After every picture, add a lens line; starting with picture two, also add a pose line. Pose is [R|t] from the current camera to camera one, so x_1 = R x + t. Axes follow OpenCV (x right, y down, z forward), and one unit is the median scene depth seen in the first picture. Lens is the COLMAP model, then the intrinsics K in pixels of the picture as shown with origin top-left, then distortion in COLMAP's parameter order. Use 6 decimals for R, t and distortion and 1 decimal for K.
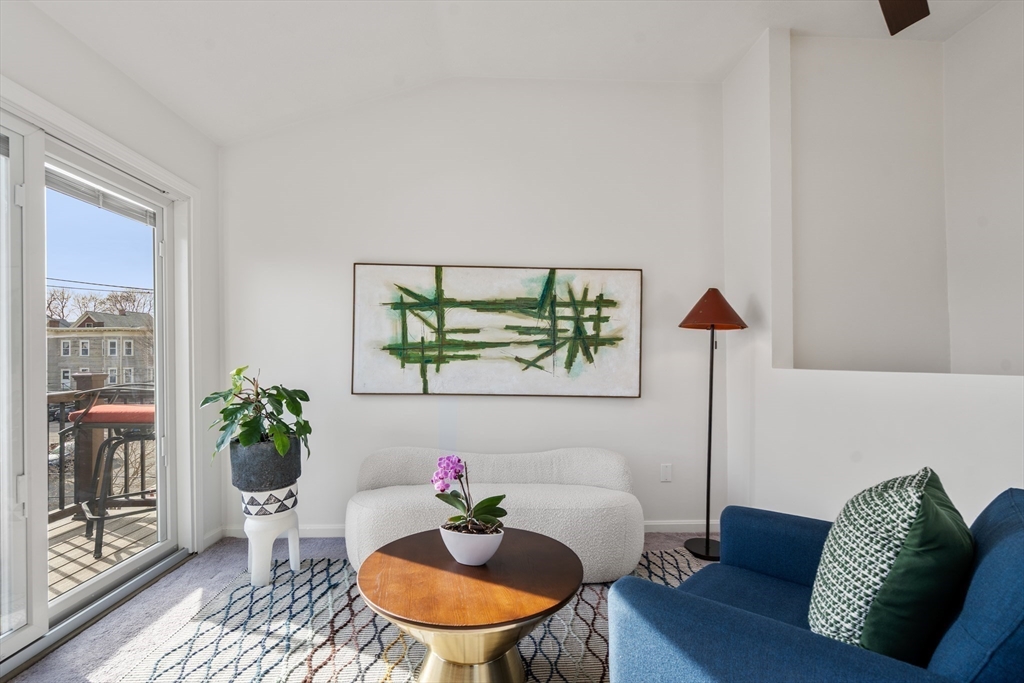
lens RADIAL K [[474.9, 0, 515.8], [0, 474.9, 357.0], [0, 0, 1]] dist [-0.005397, 0.003201]
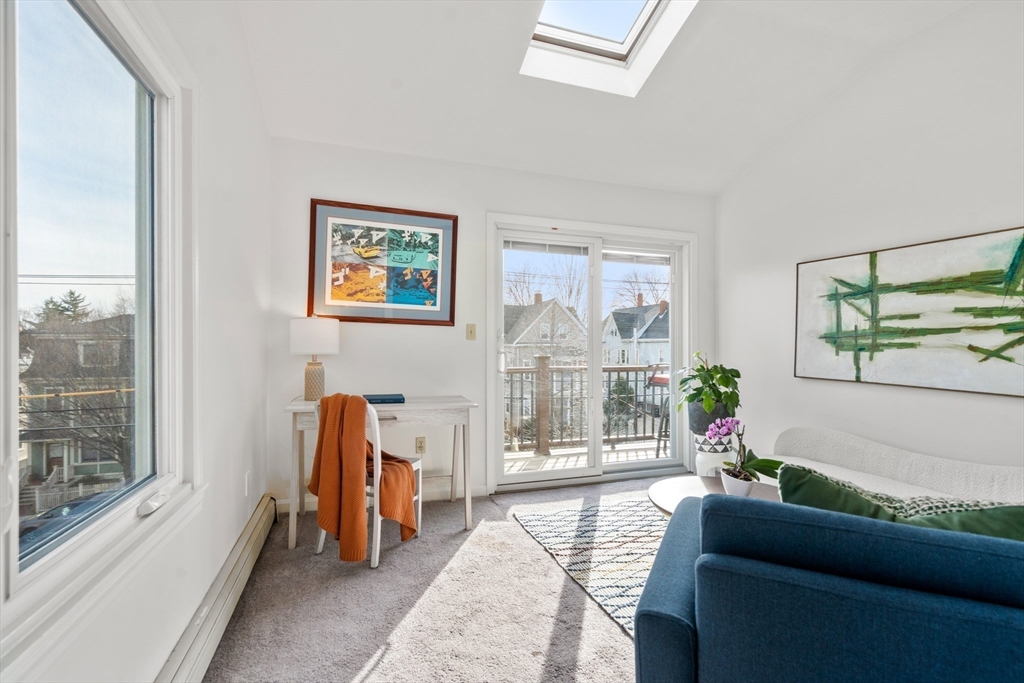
lens RADIAL K [[474.9, 0, 512.1], [0, 474.9, 349.8], [0, 0, 1]] dist [-0.005397, 0.003201]
pose [[0.278759, 0.011548, -0.960292, 0.632224], [-0.003878, 0.999933, 0.010899, 0.002088], [0.960353, 0.000686, 0.278785, 0.016245]]
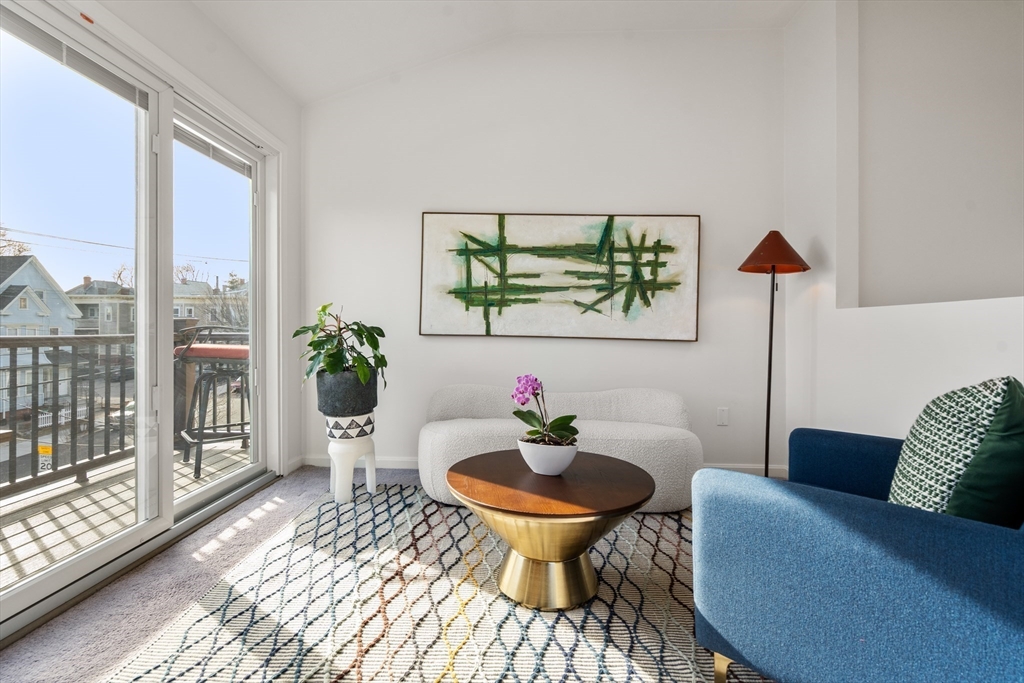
lens RADIAL K [[474.9, 0, 511.3], [0, 474.9, 327.1], [0, 0, 1]] dist [-0.005397, 0.003201]
pose [[0.996328, 0.007624, -0.085284, -0.054514], [-0.007618, 0.999971, 0.000400, 0.064557], [0.085284, 0.000252, 0.996357, -0.050685]]
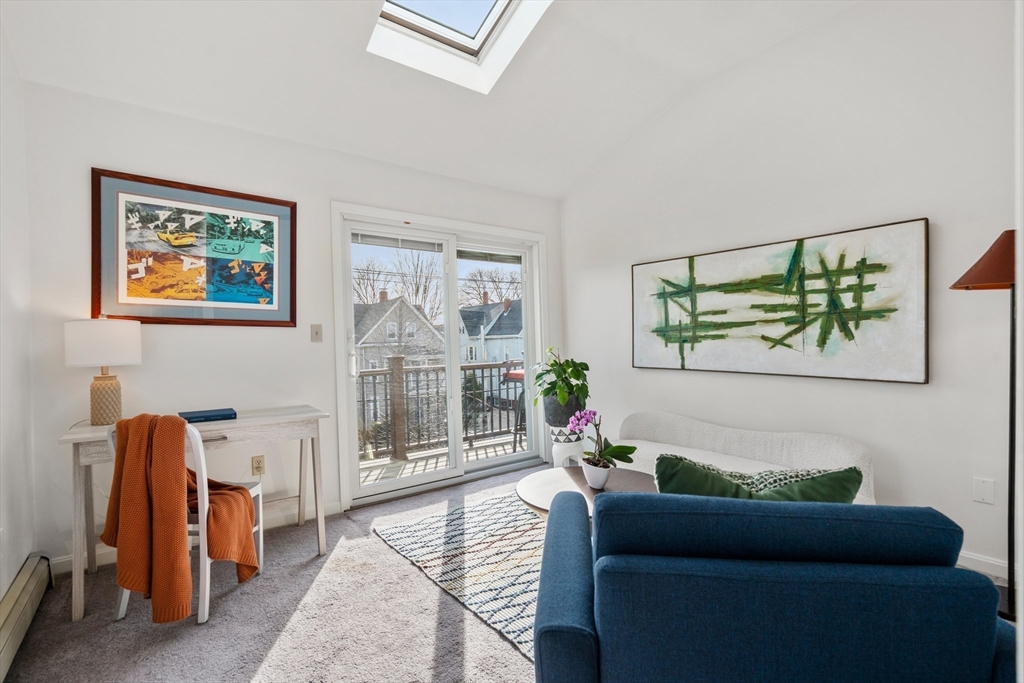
lens RADIAL K [[474.9, 0, 514.1], [0, 474.9, 347.7], [0, 0, 1]] dist [-0.005397, 0.003201]
pose [[0.567529, -0.002180, -0.823351, 0.585475], [0.024042, 0.999614, 0.013925, -0.001058], [0.823002, -0.027698, 0.567362, 0.008225]]
